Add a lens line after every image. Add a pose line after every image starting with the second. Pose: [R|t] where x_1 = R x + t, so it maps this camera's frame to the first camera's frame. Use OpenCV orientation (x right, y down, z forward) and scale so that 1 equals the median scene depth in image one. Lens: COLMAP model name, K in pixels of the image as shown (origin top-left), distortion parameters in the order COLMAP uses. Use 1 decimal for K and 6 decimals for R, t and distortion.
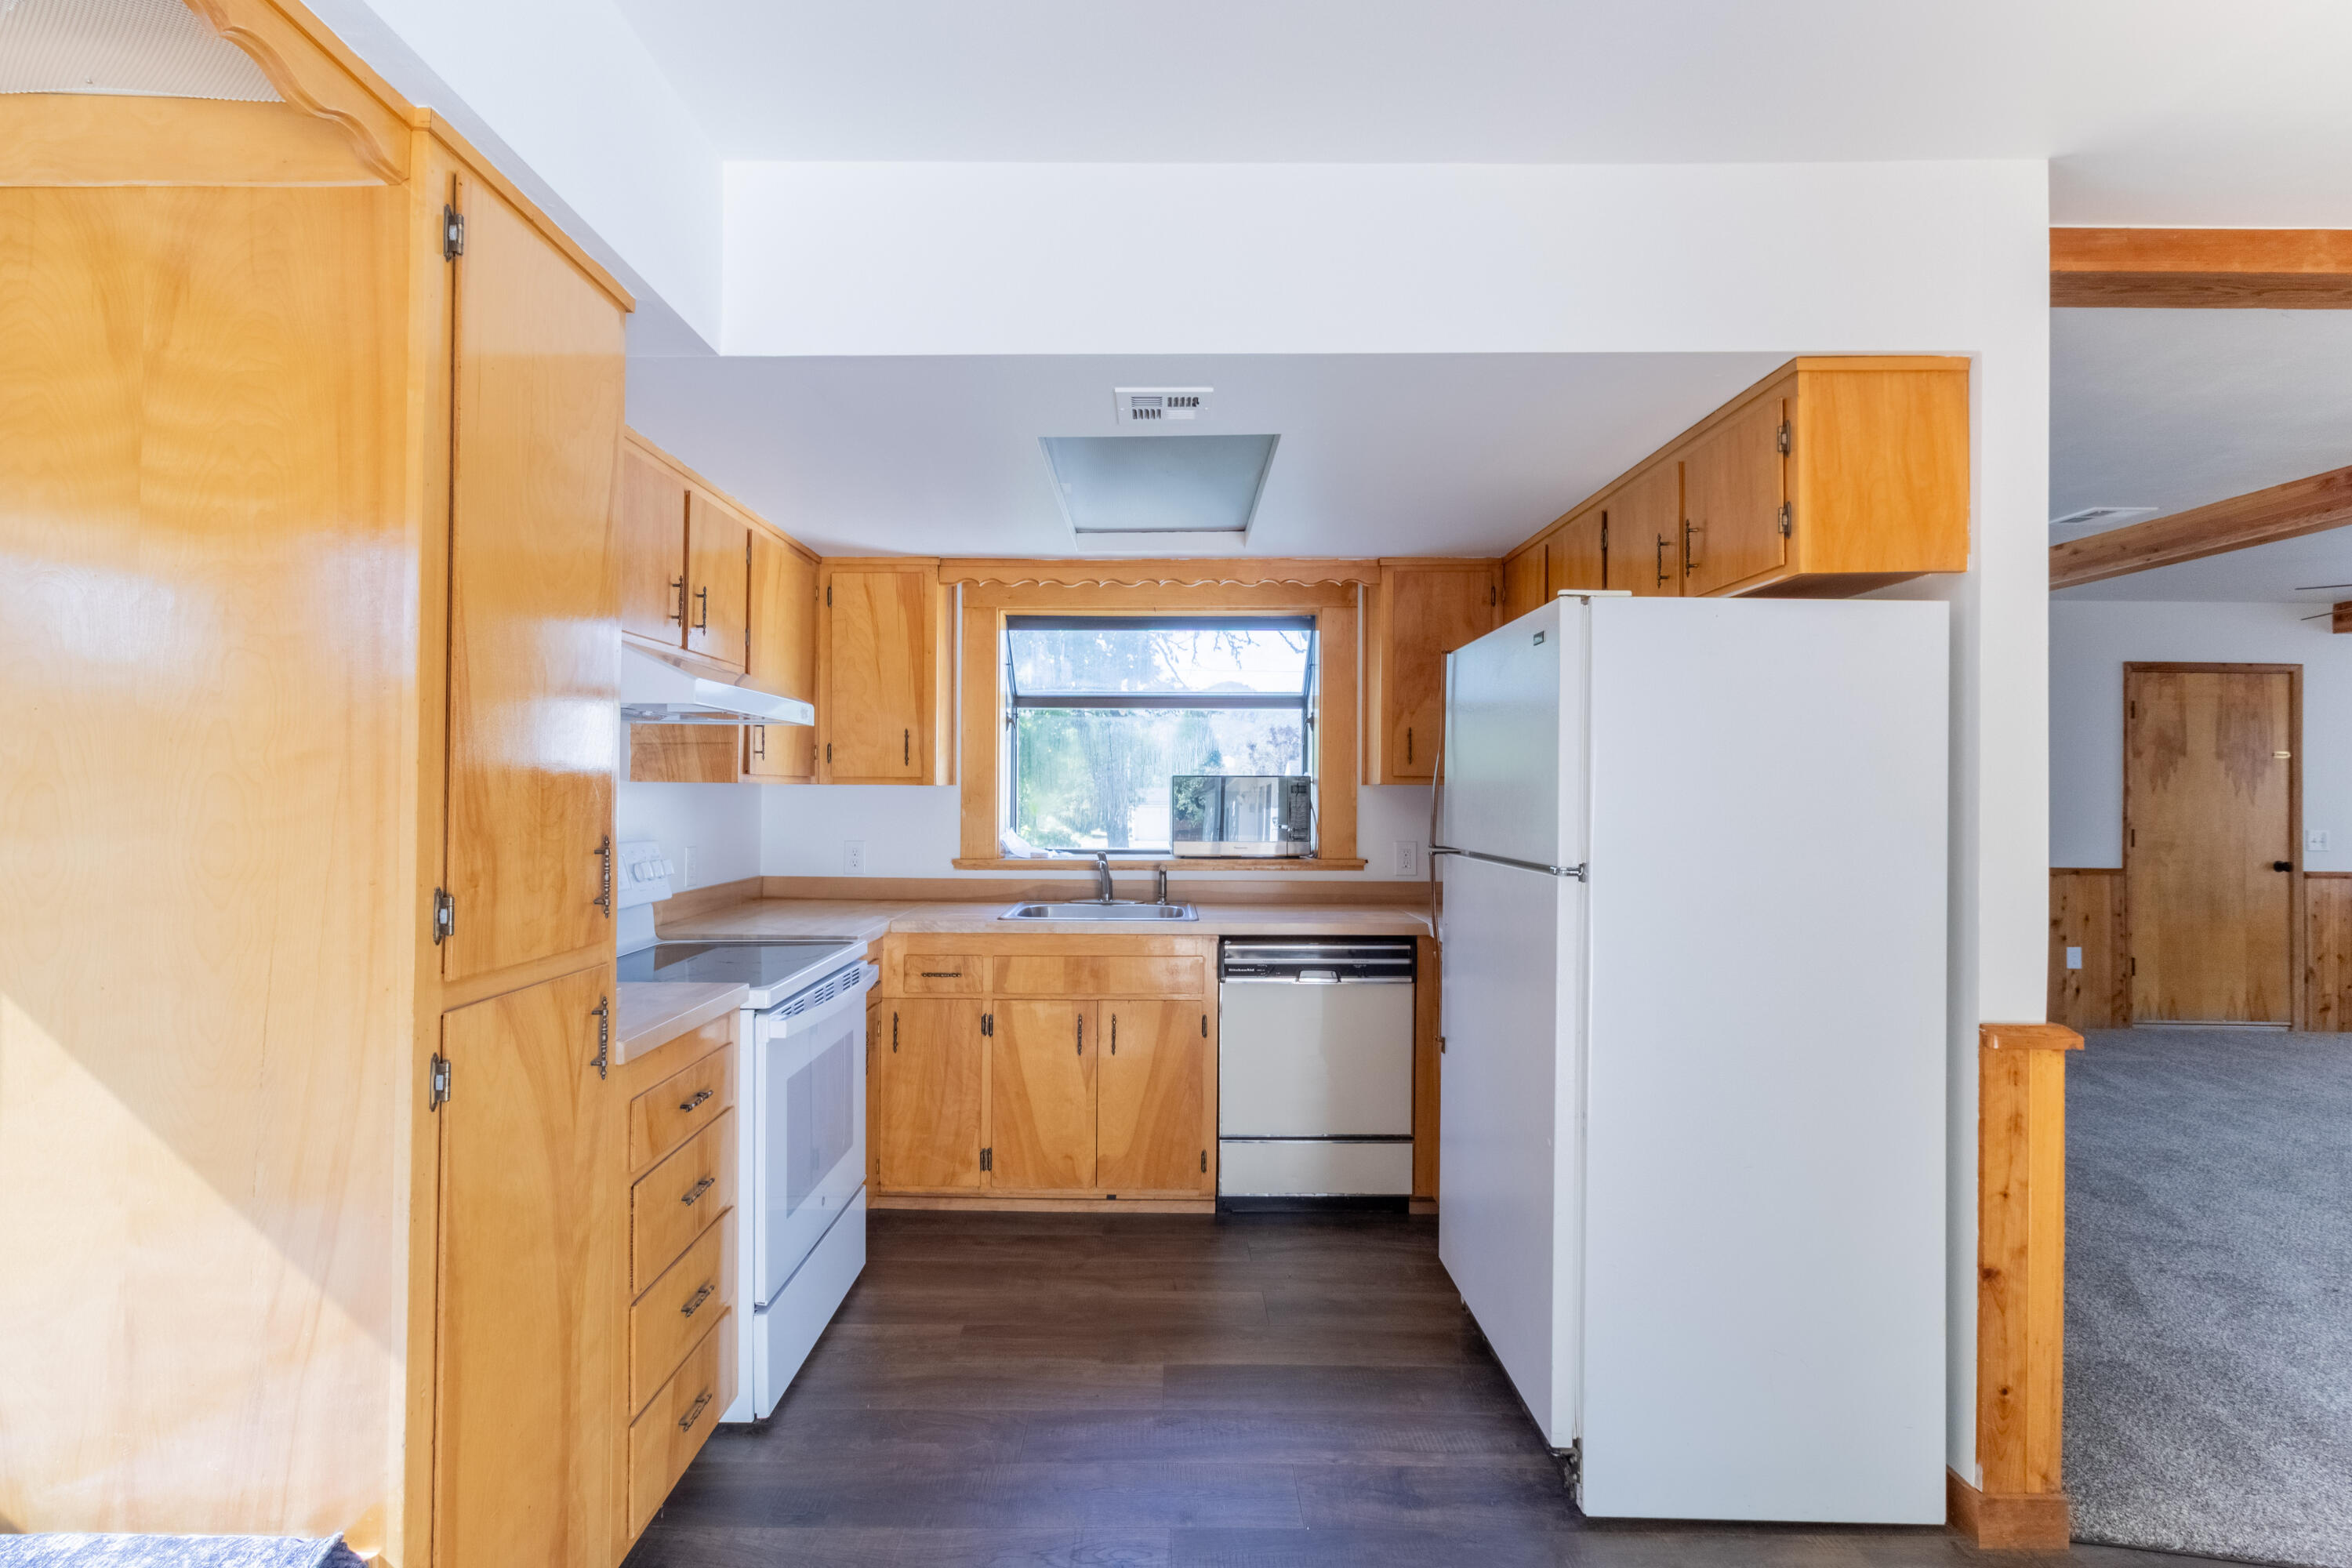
lens RADIAL K [[1127.0, 0, 1176.0], [0, 1127.0, 784.0], [0, 0, 1]] dist [0.000079, -0.000376]
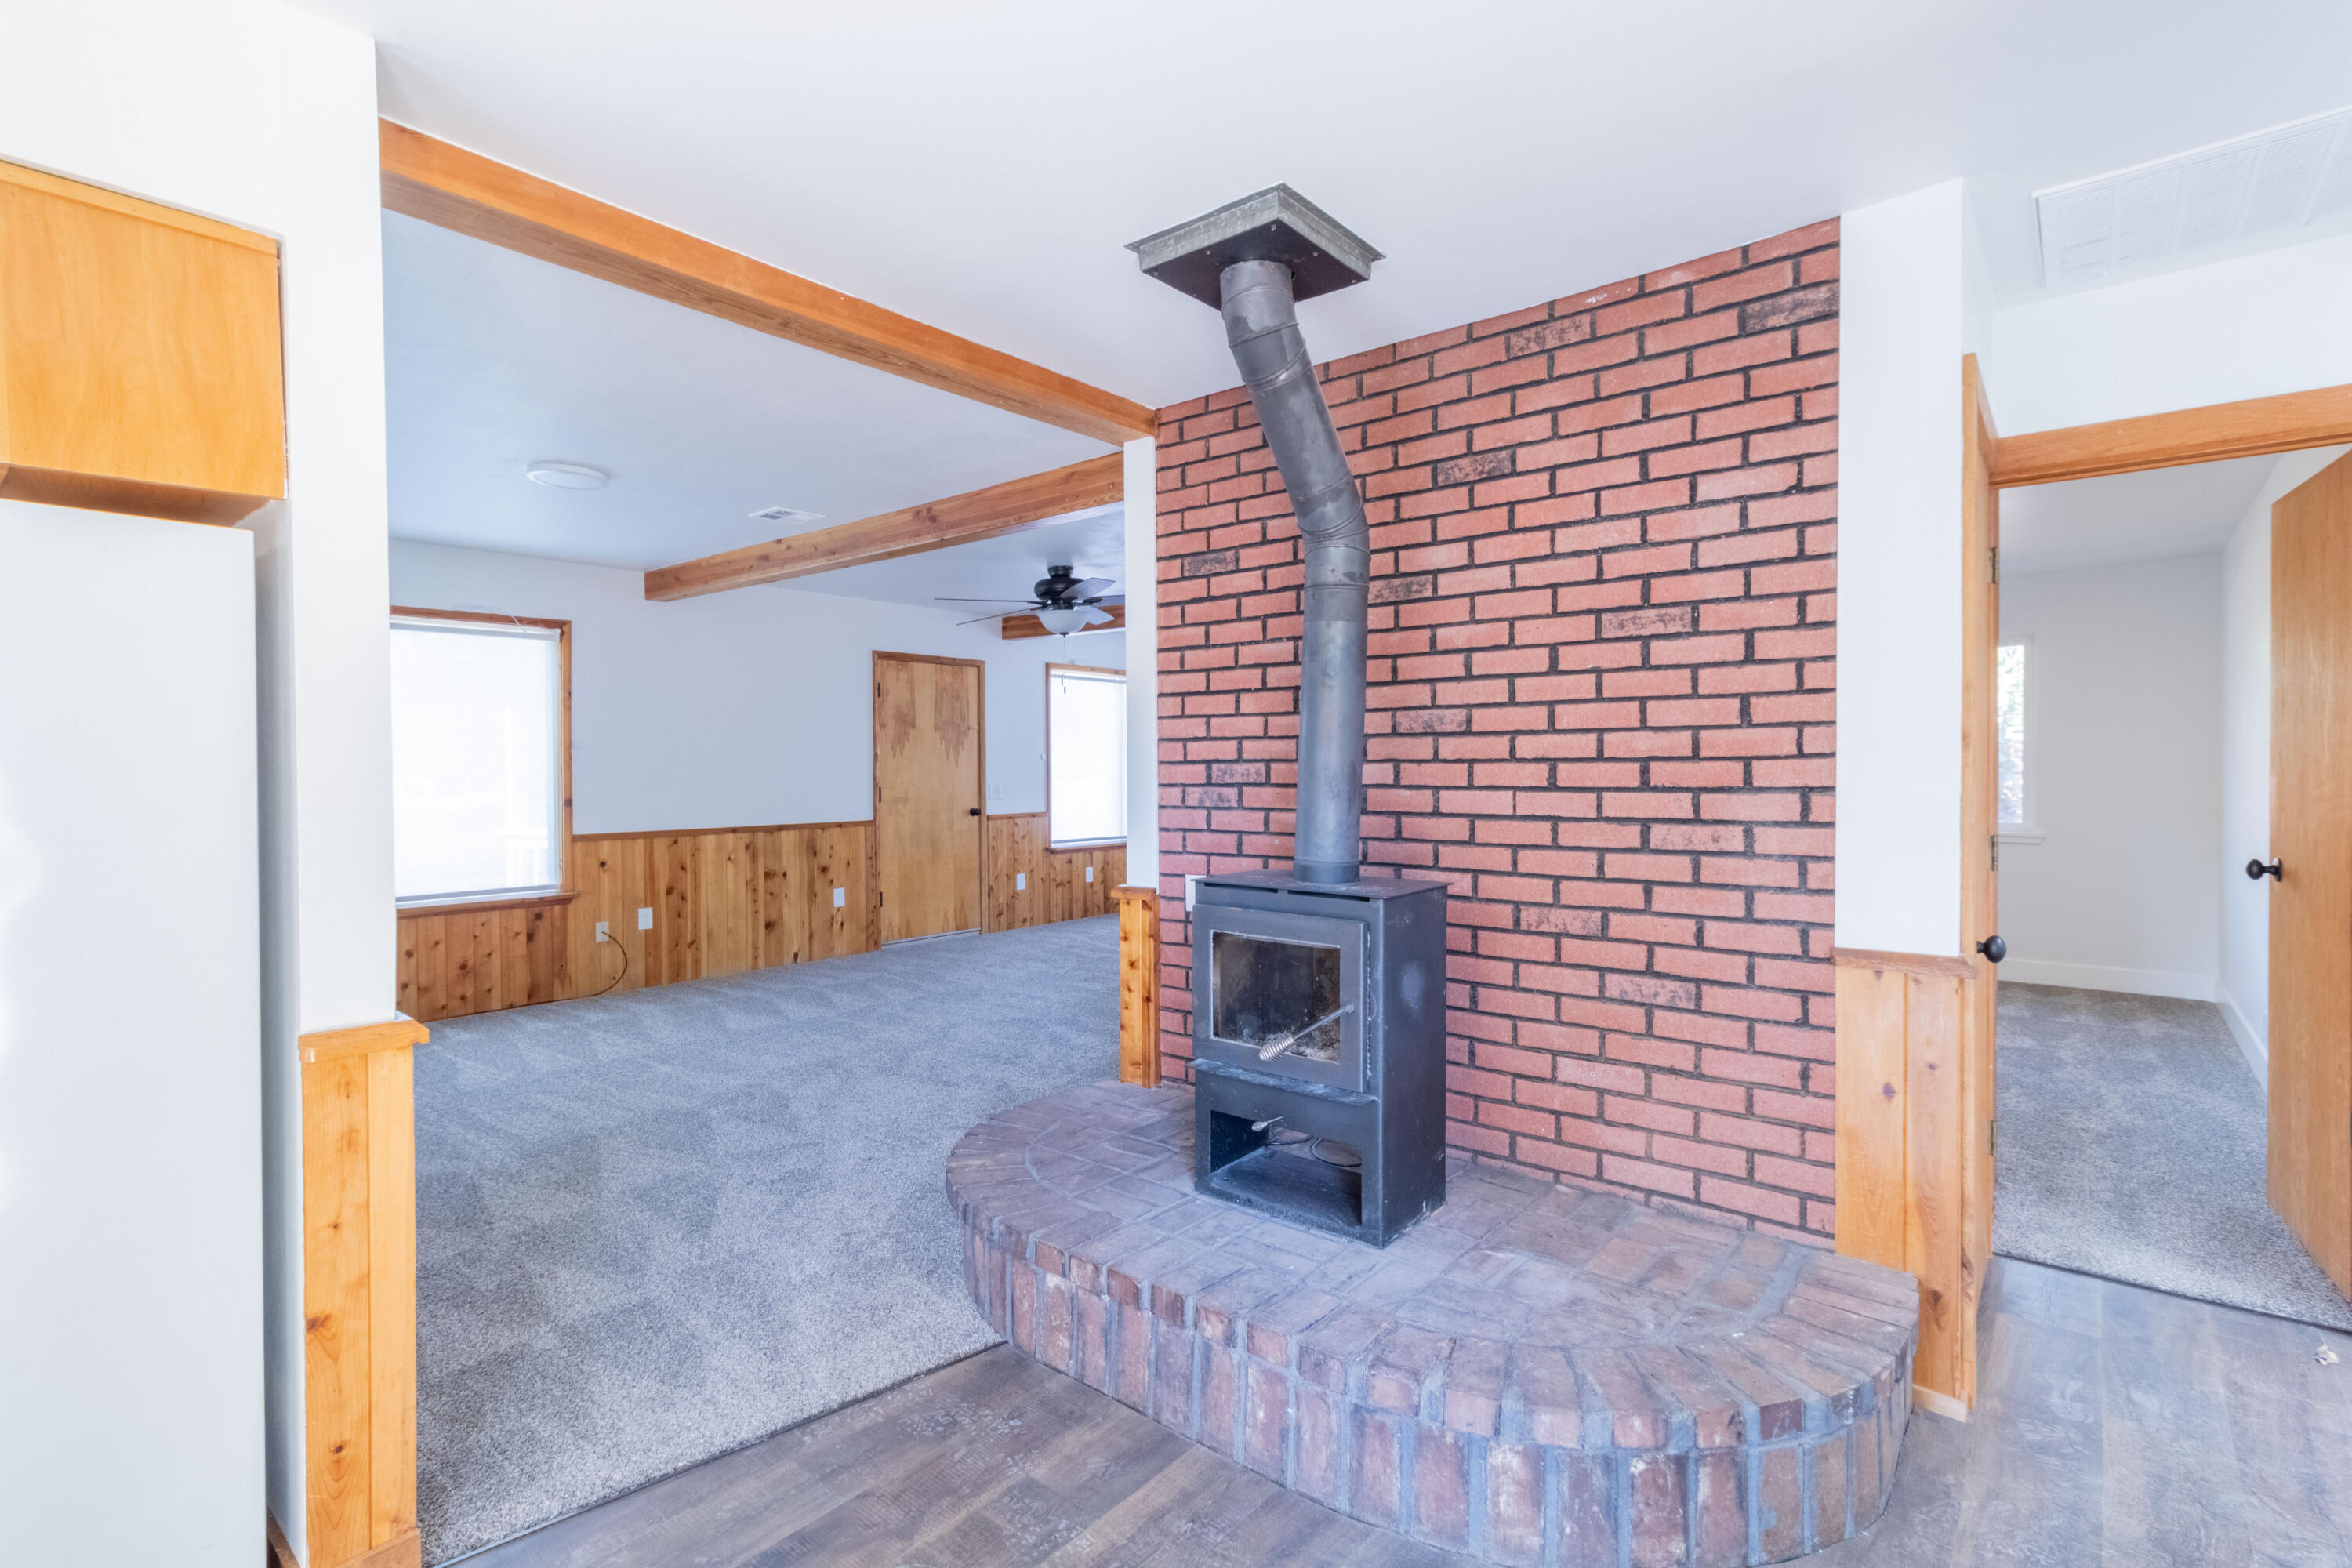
lens RADIAL K [[1127.0, 0, 1176.0], [0, 1127.0, 784.0], [0, 0, 1]] dist [0.000079, -0.000376]
pose [[0.613768, -0.028505, 0.788972, 0.187359], [0.006498, 0.999497, 0.031056, 0.000389], [-0.789460, -0.013934, 0.613644, -0.016770]]
